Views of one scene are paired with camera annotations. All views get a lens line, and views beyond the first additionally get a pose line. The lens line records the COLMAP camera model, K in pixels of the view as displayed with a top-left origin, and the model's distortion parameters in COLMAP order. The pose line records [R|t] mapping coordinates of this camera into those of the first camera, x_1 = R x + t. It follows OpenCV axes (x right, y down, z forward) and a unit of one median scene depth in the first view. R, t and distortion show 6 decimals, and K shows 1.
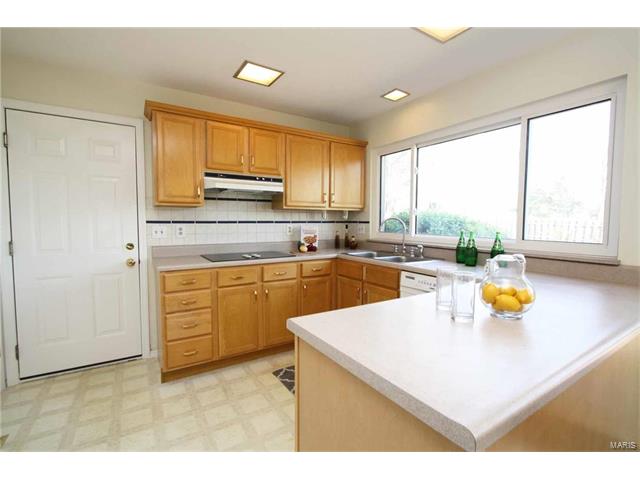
lens RADIAL K [[295.7, 0, 317.5], [0, 295.7, 238.9], [0, 0, 1]] dist [-0.019964, 0.002149]
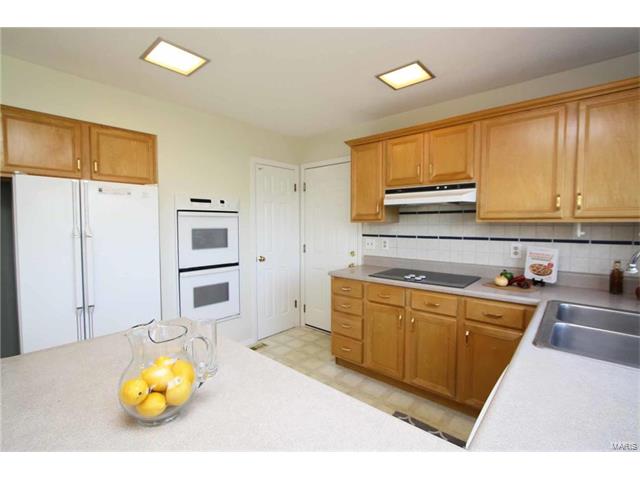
lens RADIAL K [[295.7, 0, 315.2], [0, 295.7, 239.5], [0, 0, 1]] dist [-0.019964, 0.002149]
pose [[0.274525, 0.049054, -0.960328, 0.526721], [-0.052548, 0.997971, 0.035955, -0.070026], [0.960143, 0.040593, 0.276546, 0.440715]]
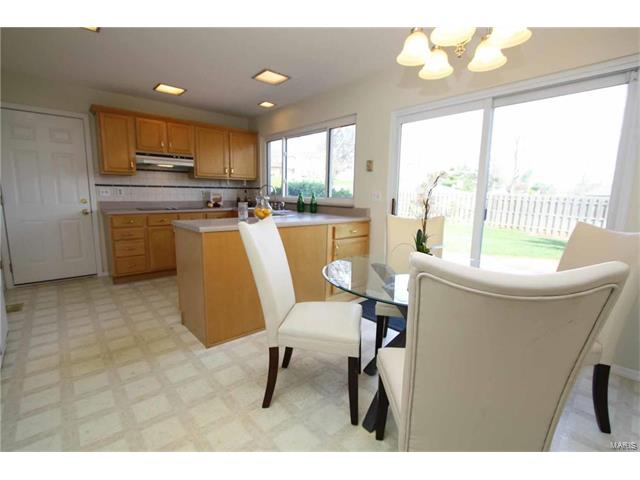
lens RADIAL K [[295.7, 0, 317.0], [0, 295.7, 239.0], [0, 0, 1]] dist [-0.019964, 0.002149]
pose [[0.986186, -0.013639, 0.165081, 0.260312], [-0.001693, 0.995722, 0.092382, 0.071631], [-0.165634, -0.091385, 0.981944, -0.625137]]
